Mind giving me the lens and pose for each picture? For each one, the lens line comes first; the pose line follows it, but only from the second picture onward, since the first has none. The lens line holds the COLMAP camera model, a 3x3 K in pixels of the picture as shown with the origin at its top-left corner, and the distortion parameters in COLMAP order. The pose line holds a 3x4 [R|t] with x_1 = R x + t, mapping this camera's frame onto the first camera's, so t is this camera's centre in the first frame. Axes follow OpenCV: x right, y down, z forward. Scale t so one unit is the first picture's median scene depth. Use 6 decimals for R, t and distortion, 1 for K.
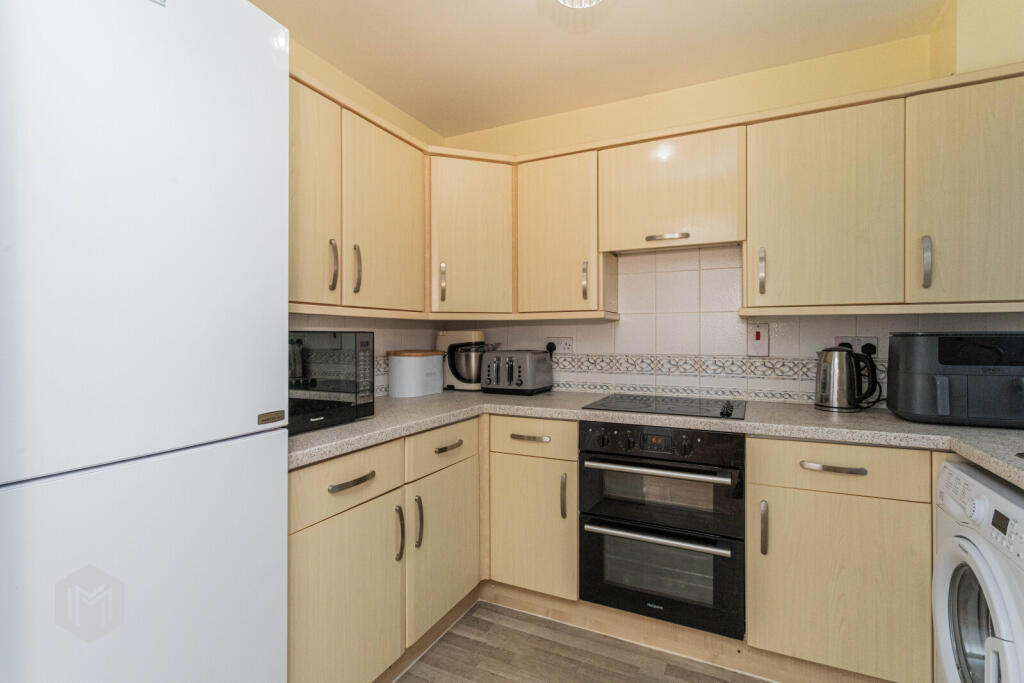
lens RADIAL K [[487.2, 0, 512.0], [0, 487.2, 341.5], [0, 0, 1]] dist [-0.003044, 0.000256]
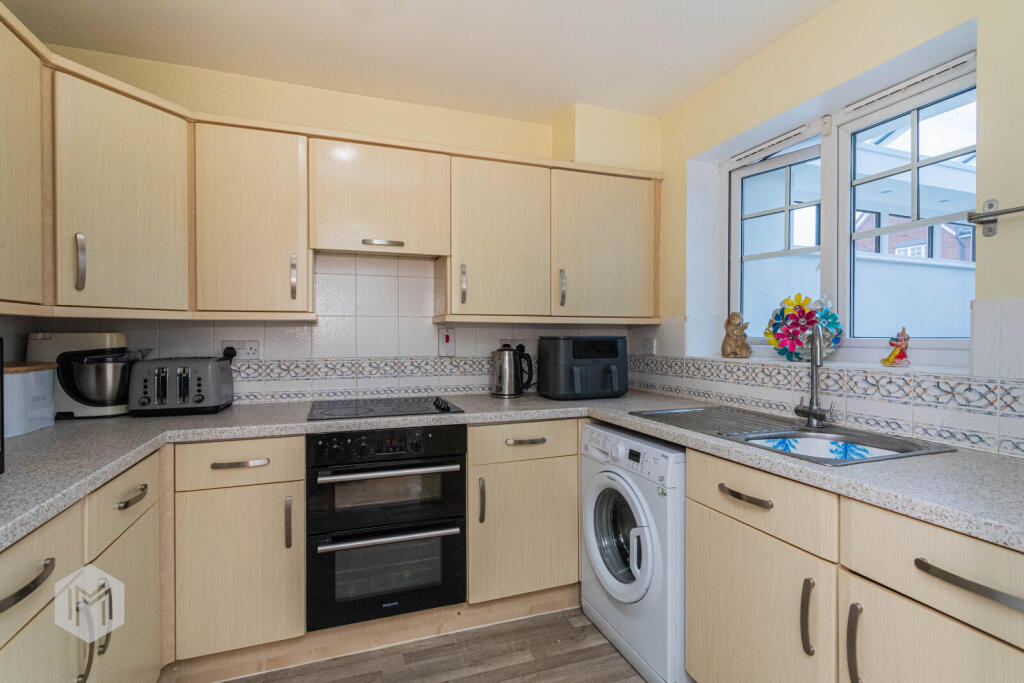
lens RADIAL K [[487.2, 0, 512.0], [0, 487.2, 341.5], [0, 0, 1]] dist [-0.003044, 0.000256]
pose [[0.687008, -0.007828, 0.726608, -0.245642], [0.007305, 0.999966, 0.003866, -0.009477], [-0.726613, 0.002651, 0.687042, 0.100823]]
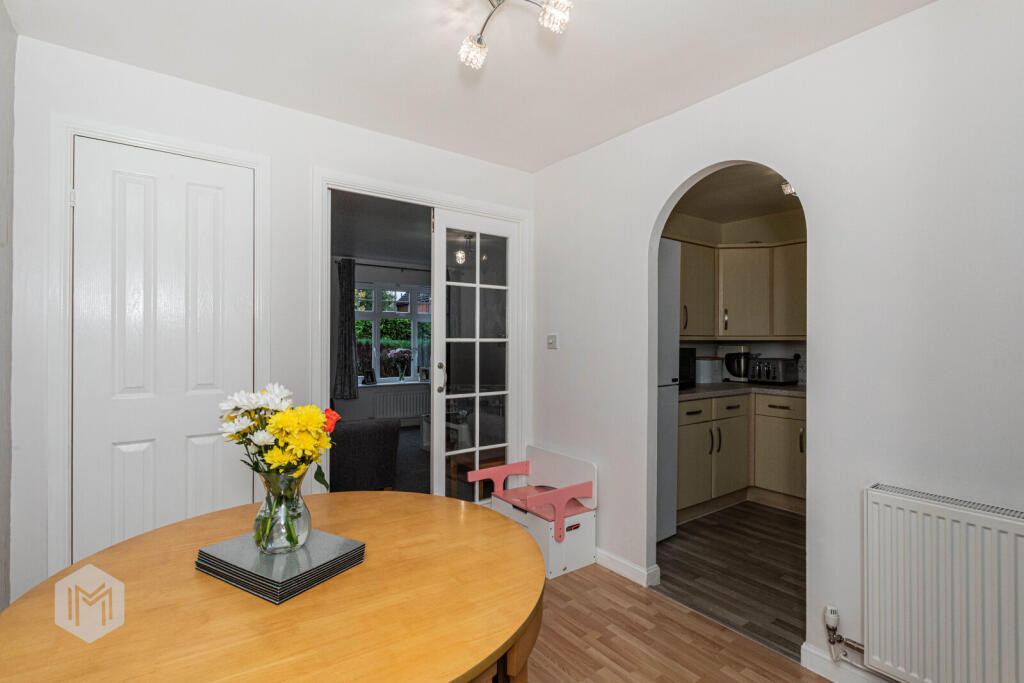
lens RADIAL K [[505.1, 0, 512.0], [0, 505.1, 341.5], [0, 0, 1]] dist [-0.001371, -0.000077]
pose [[0.892860, 0.007020, -0.450279, -0.009584], [-0.010861, 0.999923, -0.005947, -0.022530], [0.450203, 0.010200, 0.892868, -1.103889]]
